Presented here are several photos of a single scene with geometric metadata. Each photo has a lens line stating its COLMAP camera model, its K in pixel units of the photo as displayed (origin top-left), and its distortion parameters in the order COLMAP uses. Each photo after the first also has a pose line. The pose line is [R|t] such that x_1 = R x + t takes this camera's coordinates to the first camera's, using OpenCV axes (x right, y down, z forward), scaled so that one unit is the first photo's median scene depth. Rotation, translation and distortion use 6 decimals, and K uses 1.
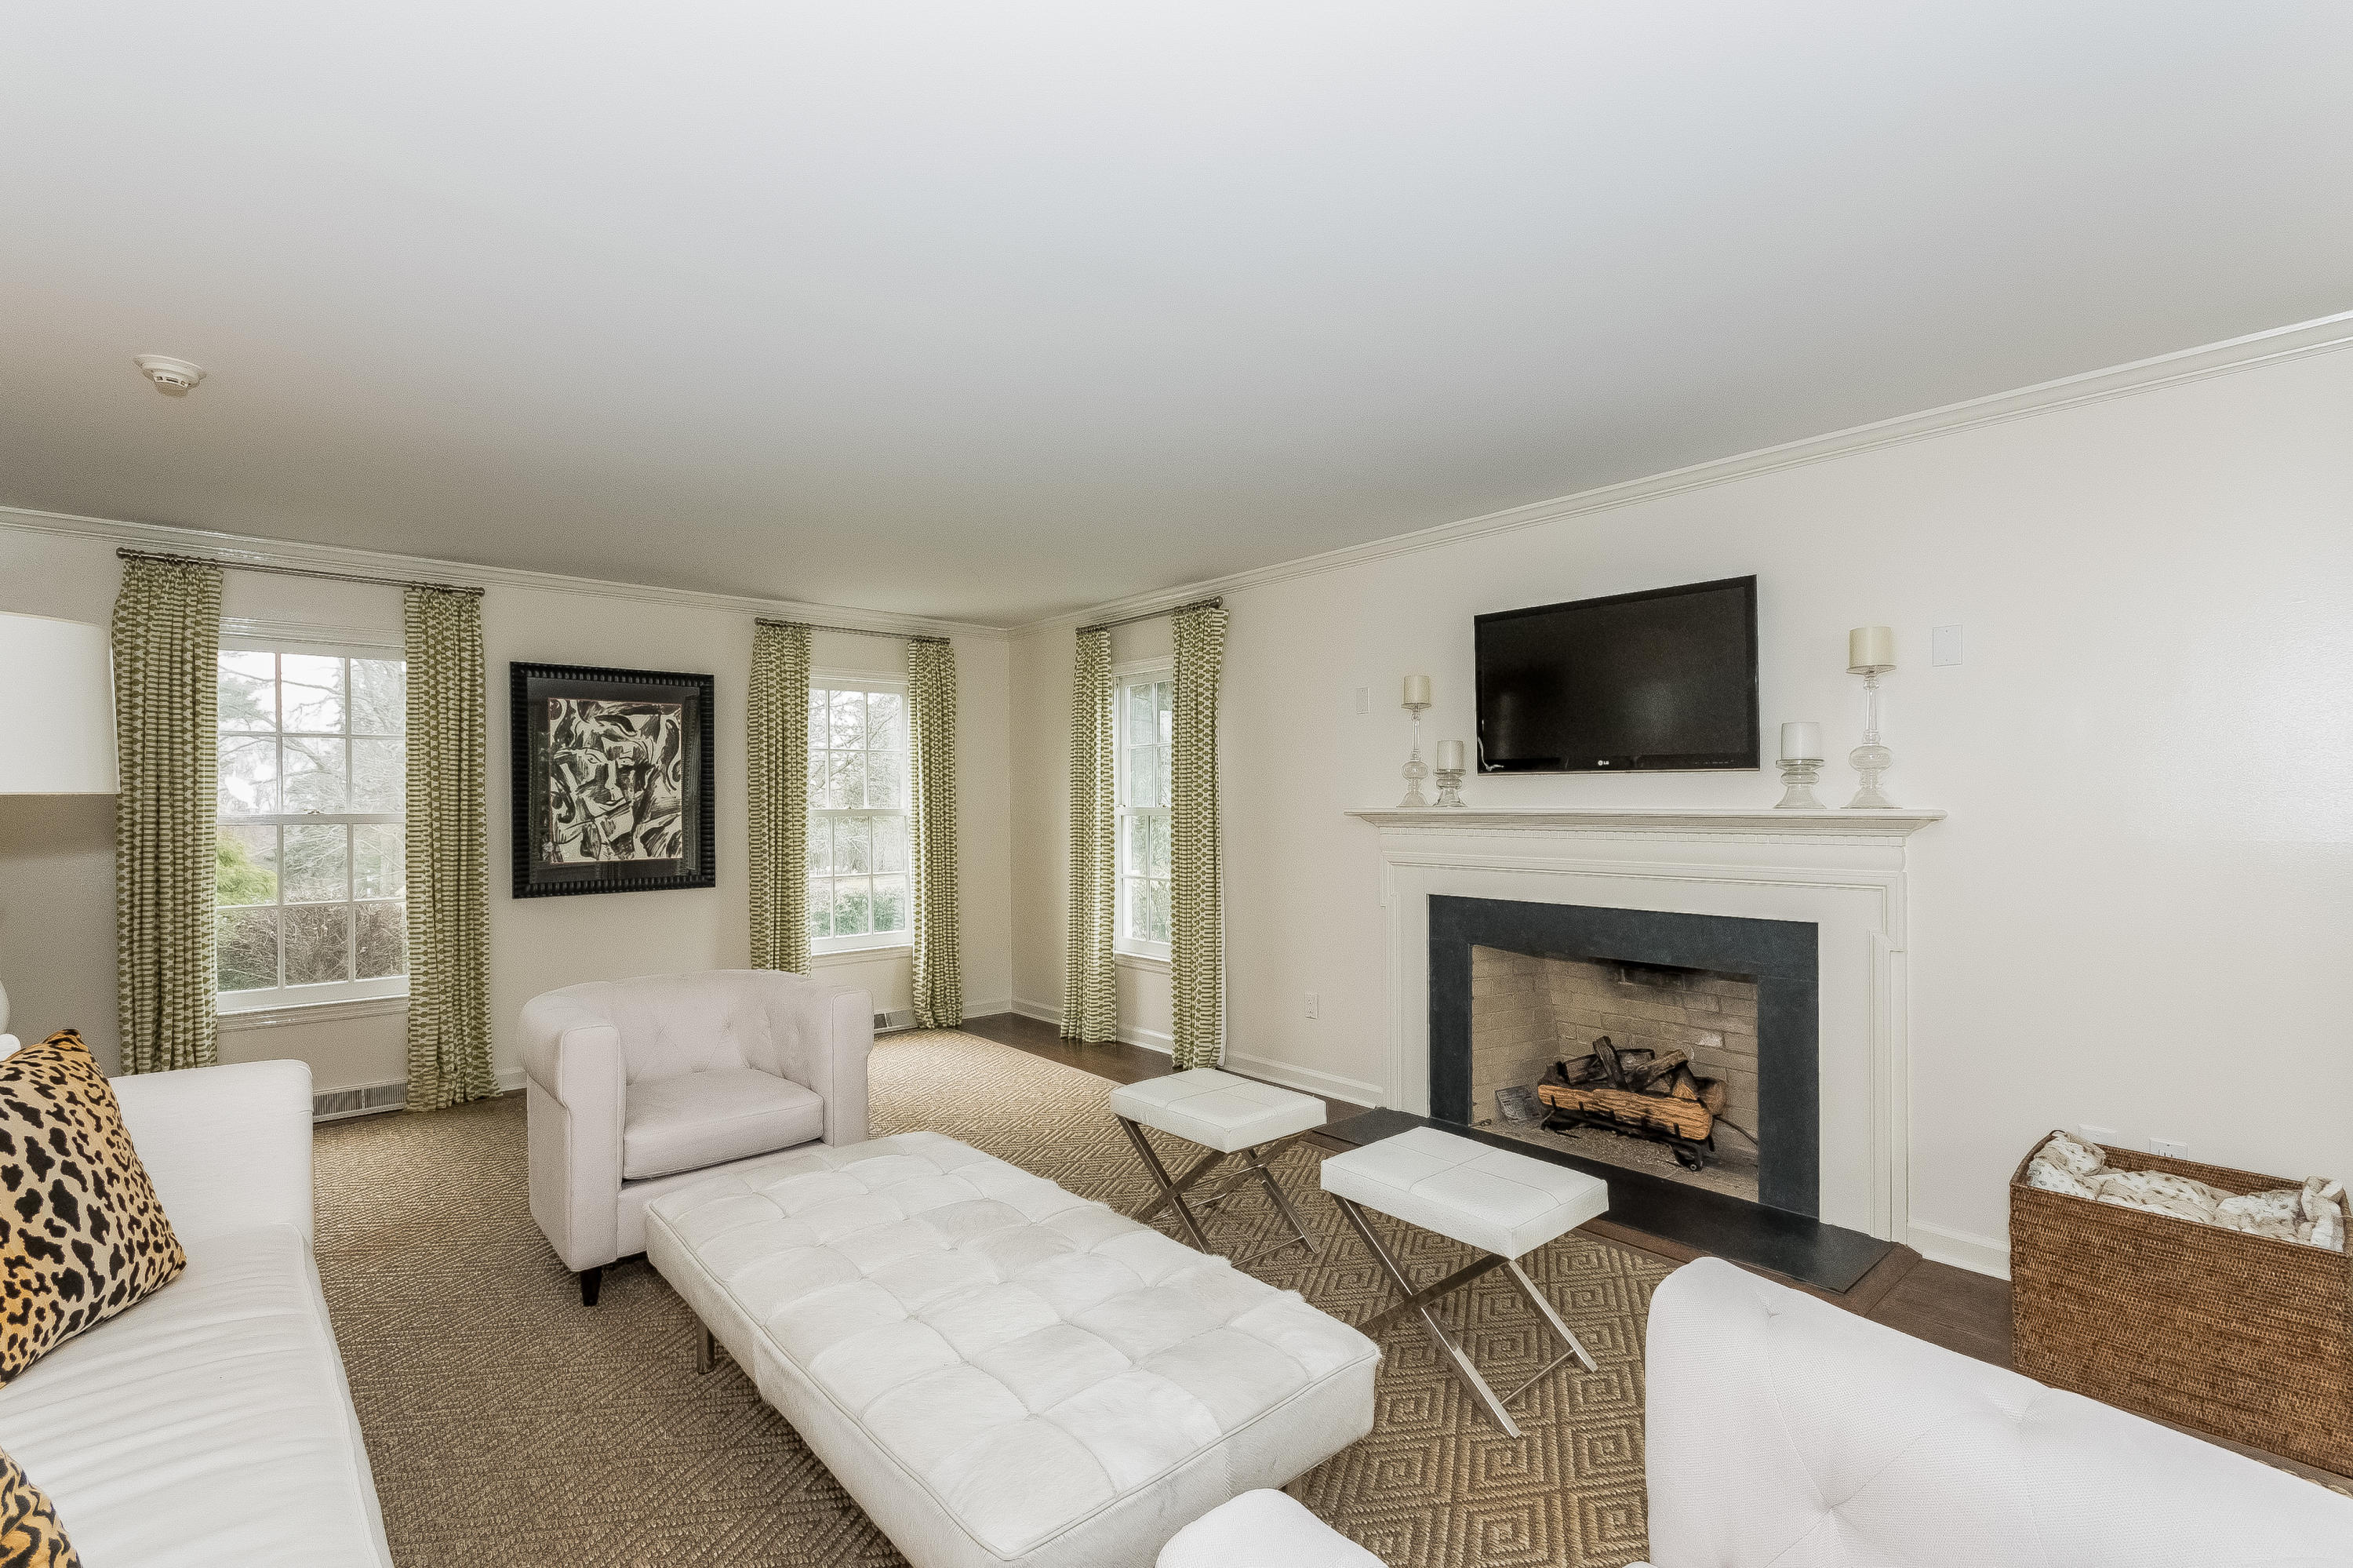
lens RADIAL K [[1053.2, 0, 1174.9], [0, 1053.2, 800.2], [0, 0, 1]] dist [-0.001758, 0.001141]
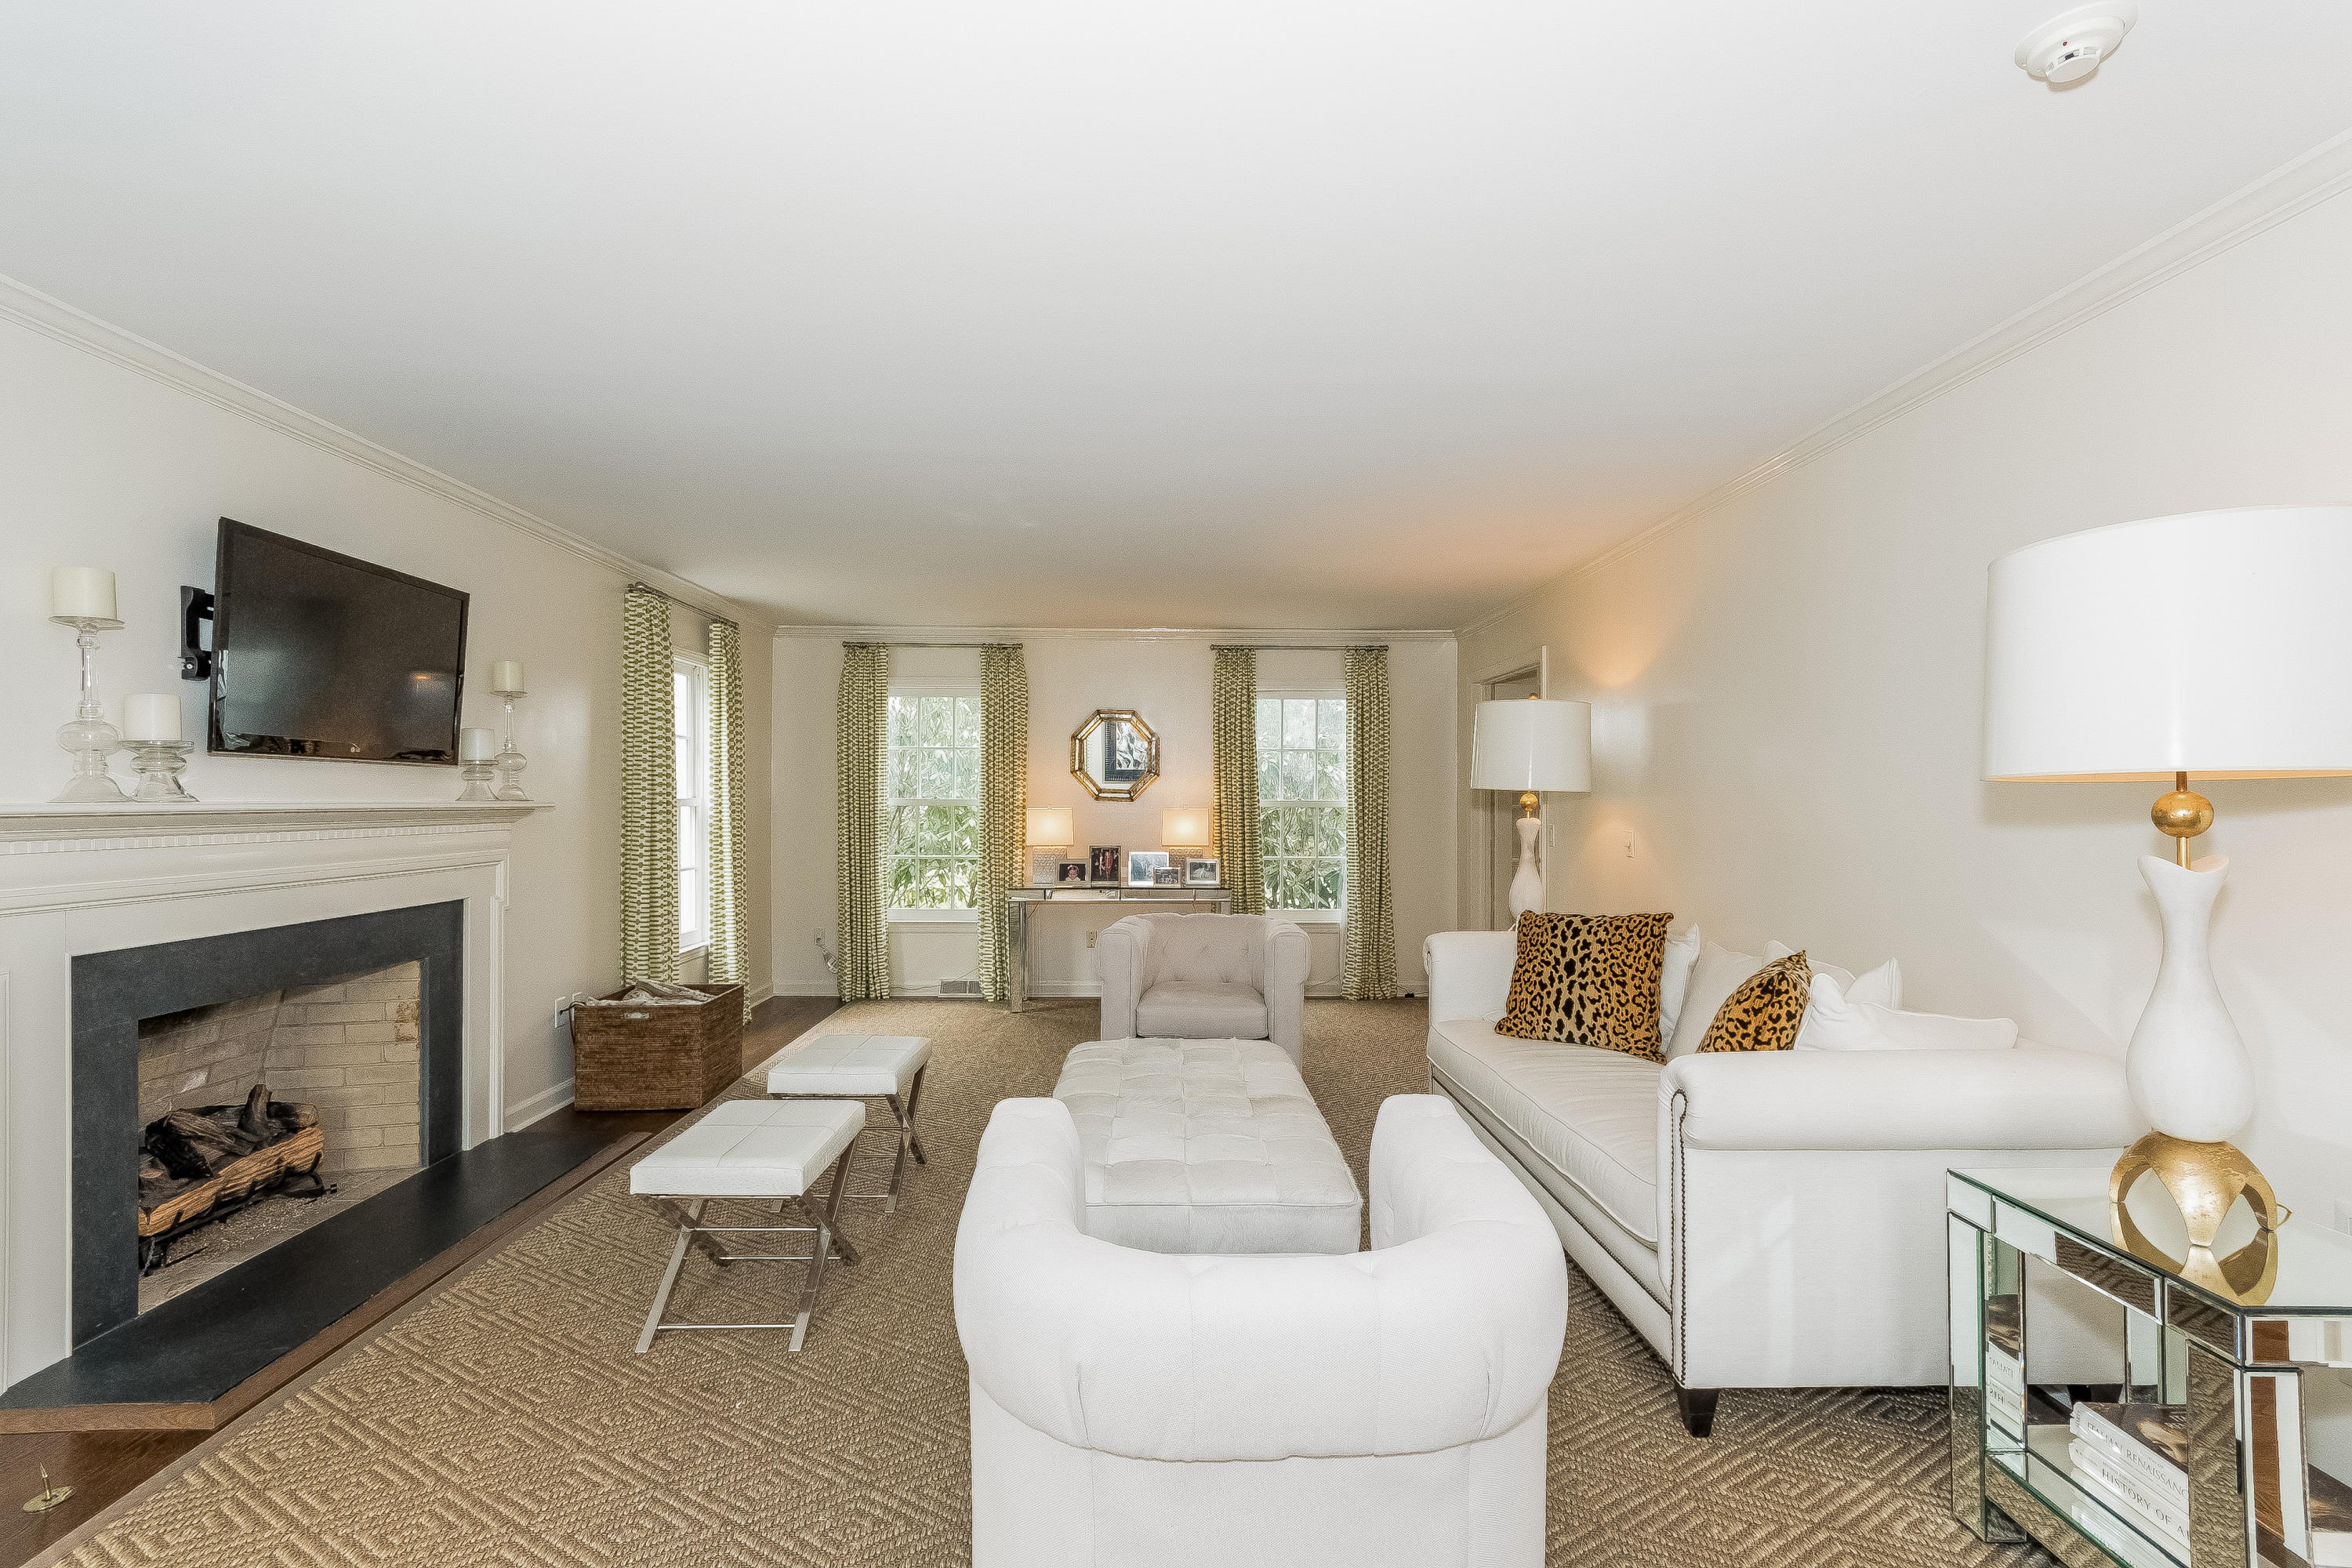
lens RADIAL K [[1052.8, 0, 1176.4], [0, 1052.8, 783.4], [0, 0, 1]] dist [-0.001758, 0.001141]
pose [[-0.752192, 0.013421, 0.658808, -0.656896], [0.002204, 0.999838, -0.017853, 0.008308], [-0.658941, -0.011977, -0.752099, 1.162315]]
